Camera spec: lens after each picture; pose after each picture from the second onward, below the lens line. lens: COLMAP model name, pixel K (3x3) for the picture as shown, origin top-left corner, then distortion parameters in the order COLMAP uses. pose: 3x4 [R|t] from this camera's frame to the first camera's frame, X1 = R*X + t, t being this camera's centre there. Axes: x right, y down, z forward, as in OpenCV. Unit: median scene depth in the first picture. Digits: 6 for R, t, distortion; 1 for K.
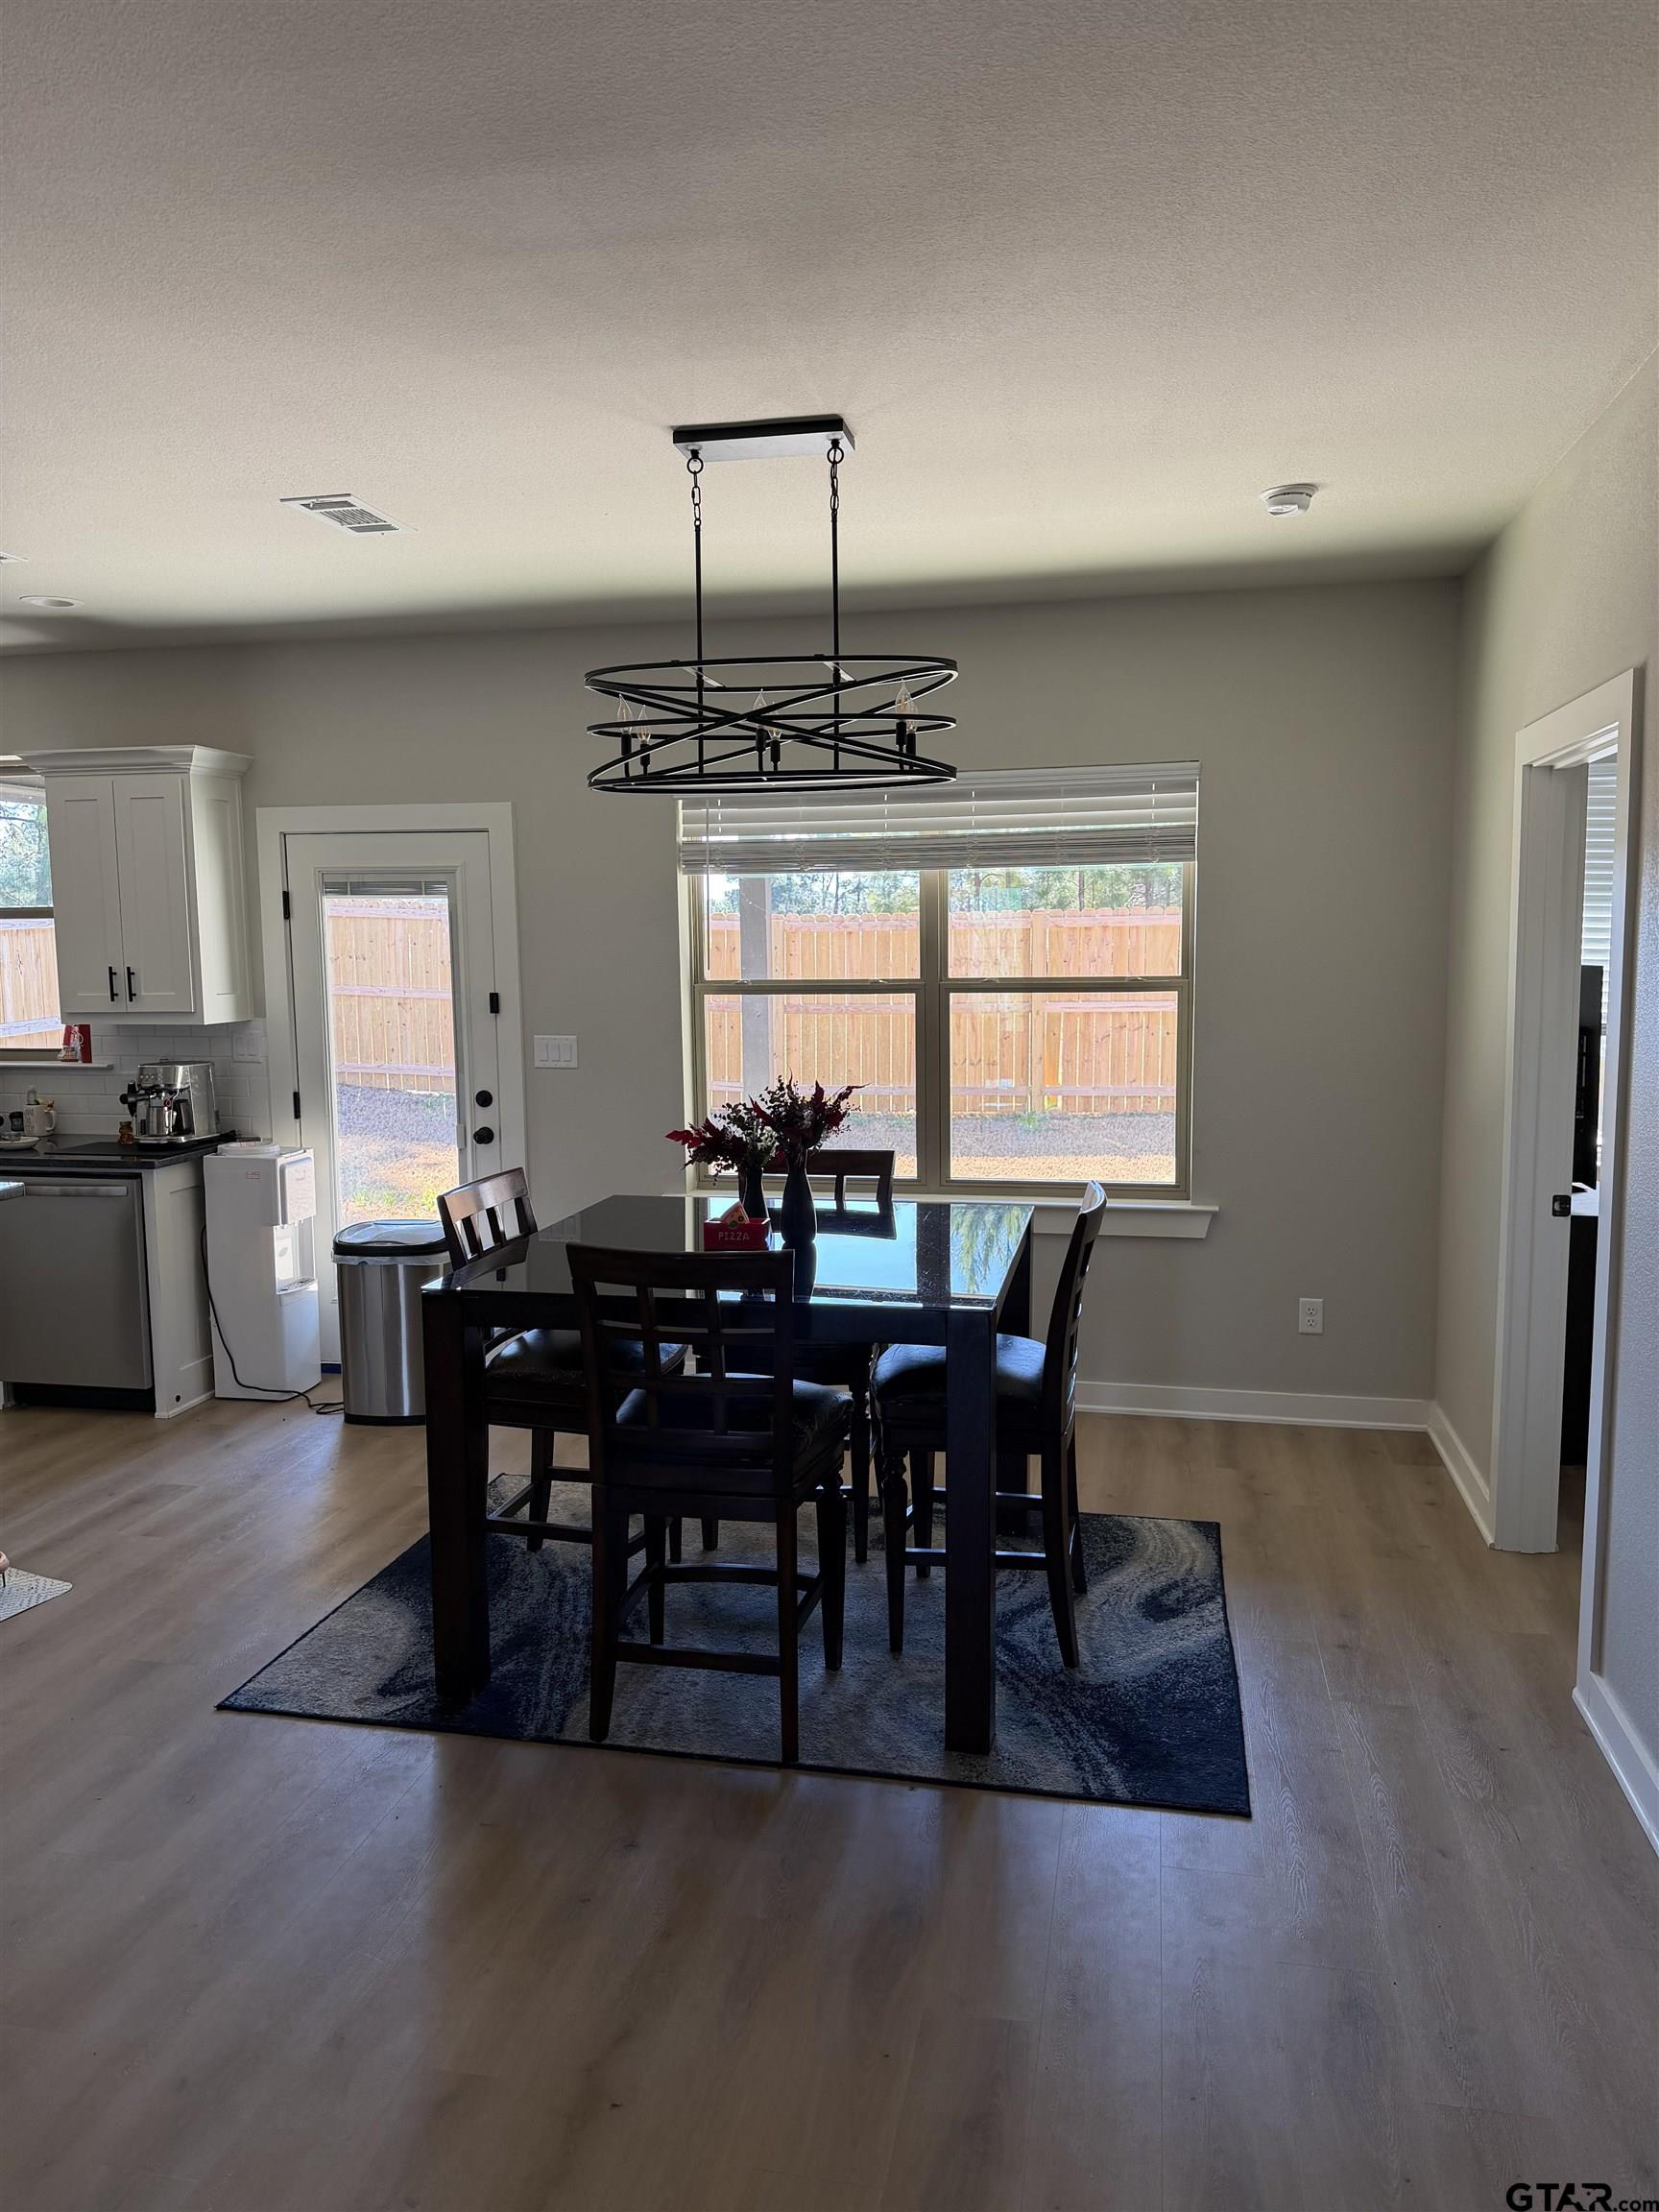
lens RADIAL K [[1561.1, 0, 838.9], [0, 1561.1, 1105.8], [0, 0, 1]] dist [-0.001049, -0.005205]
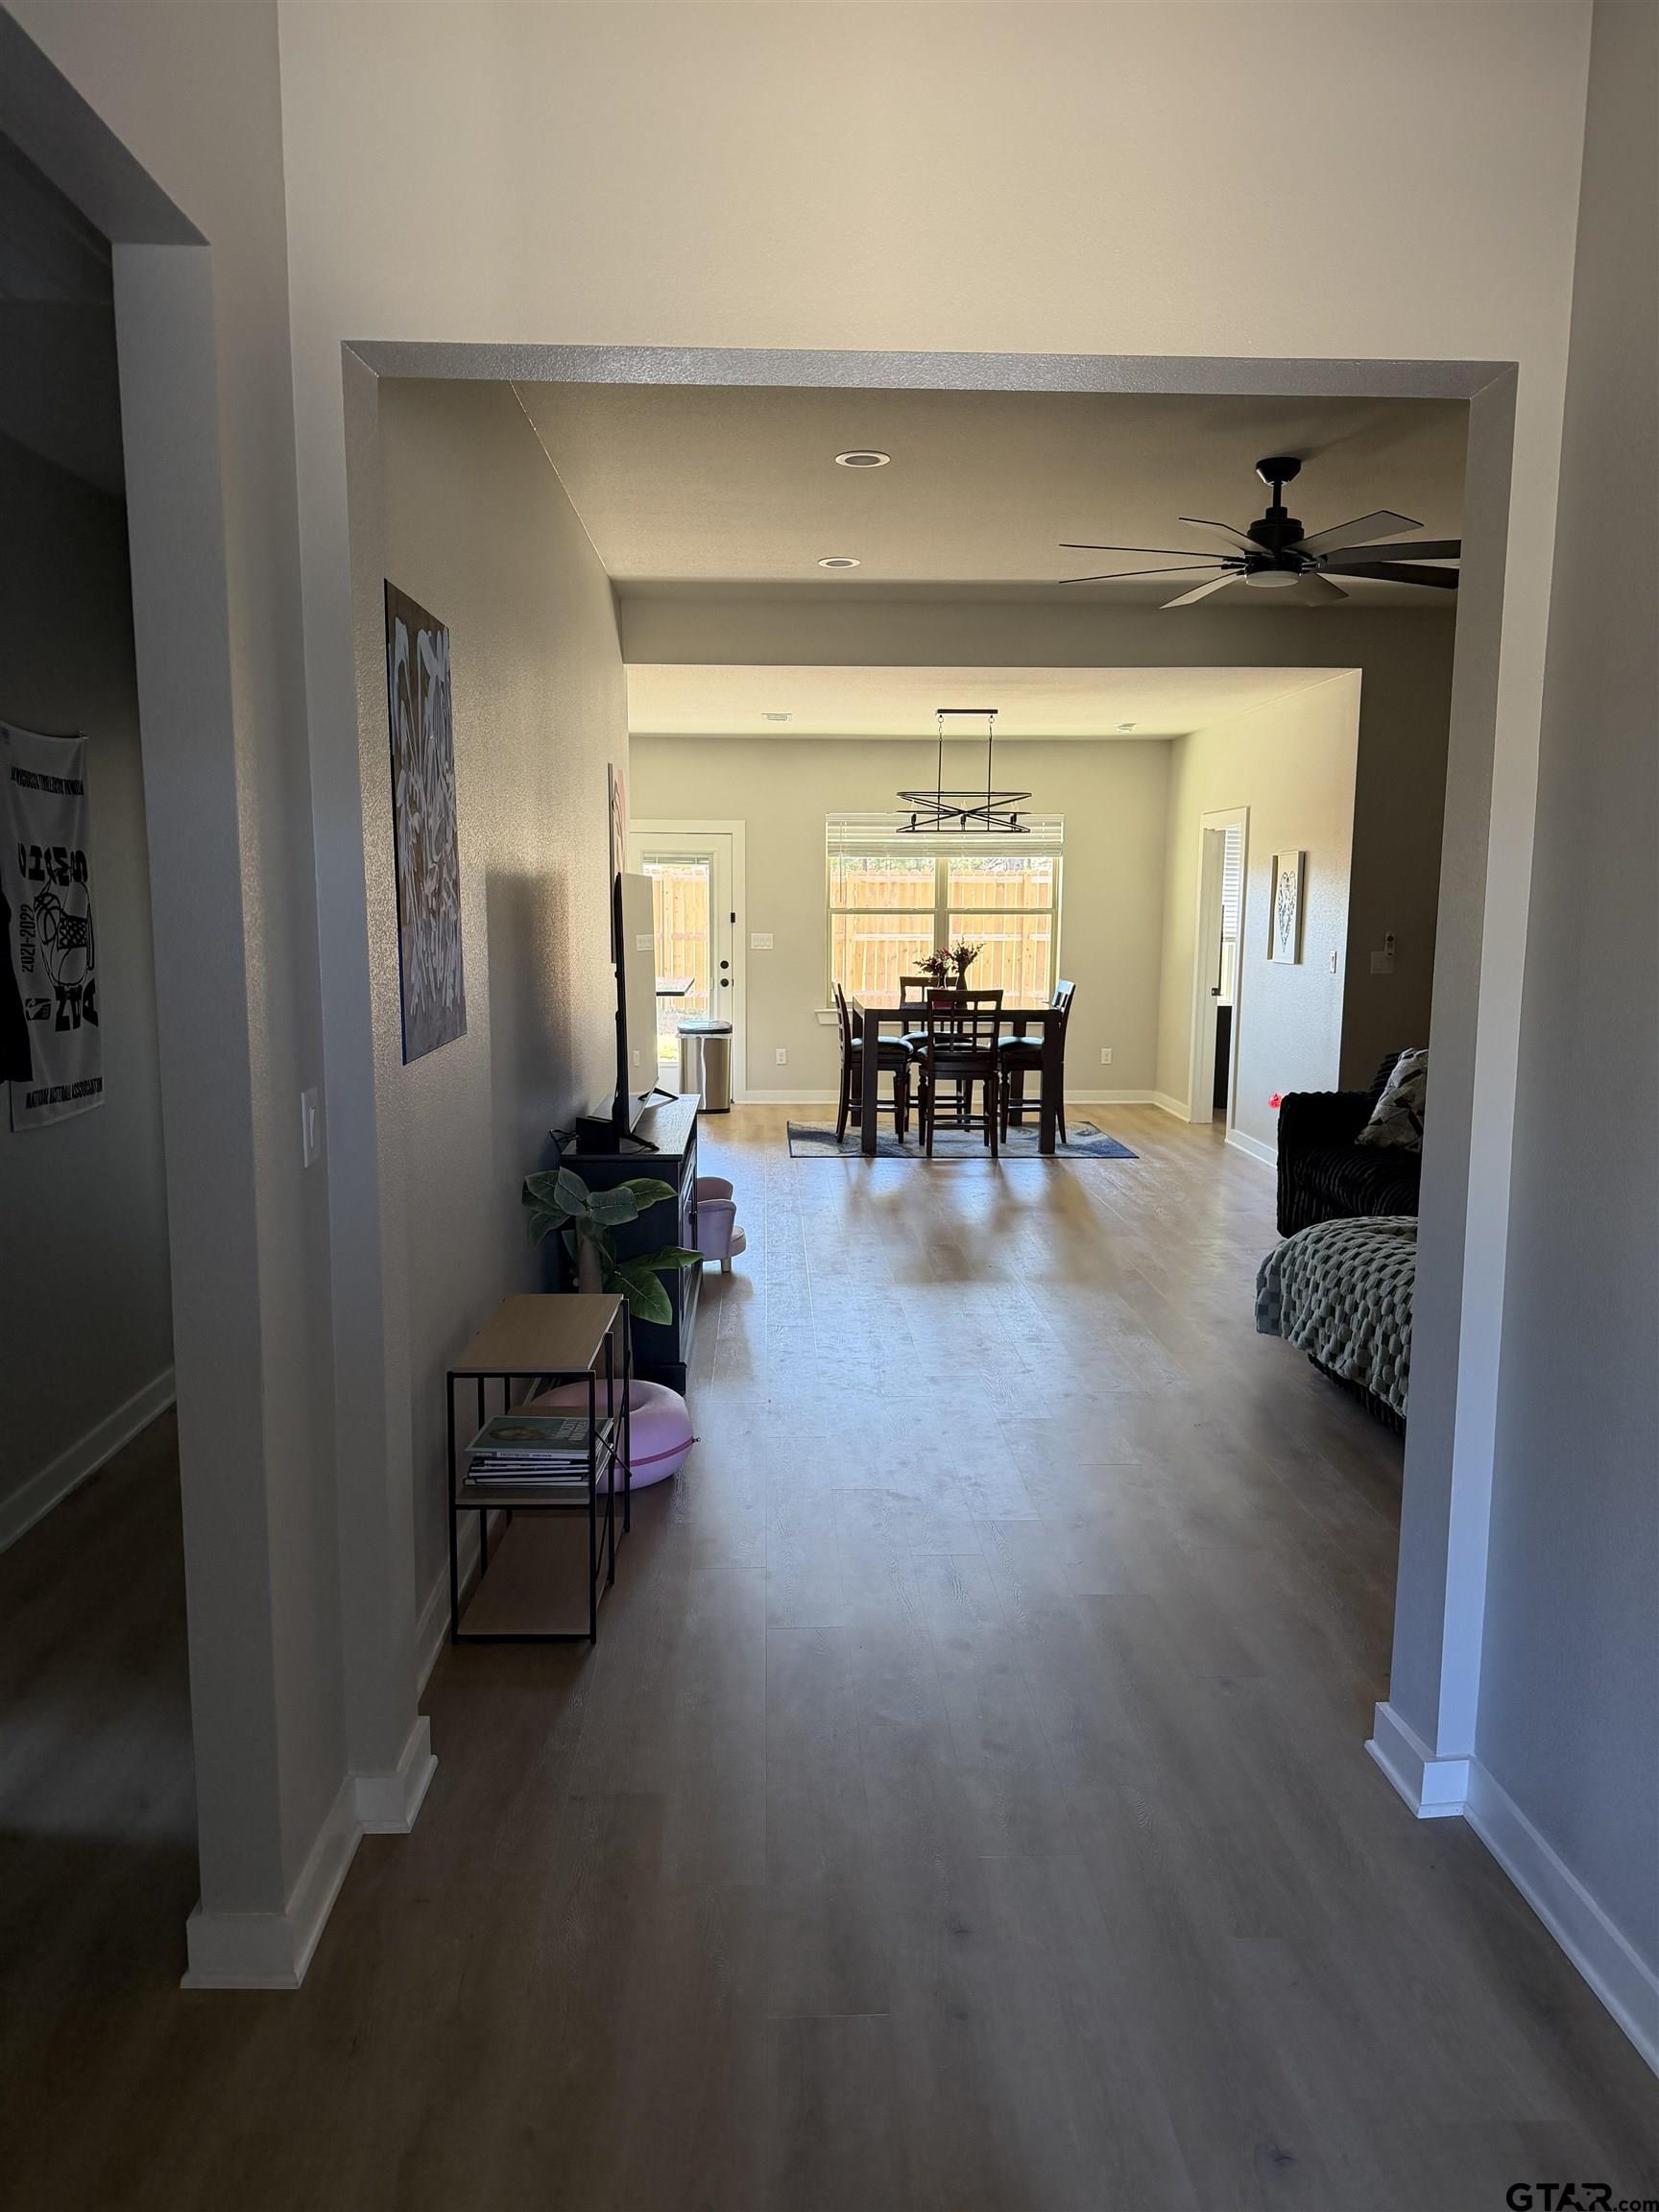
lens RADIAL K [[1561.1, 0, 838.9], [0, 1561.1, 1105.8], [0, 0, 1]] dist [-0.001049, -0.005205]
pose [[0.969293, -0.020687, 0.245039, -0.695373], [0.013346, 0.999412, 0.031583, 0.139676], [-0.245548, -0.027343, 0.968999, -1.216541]]
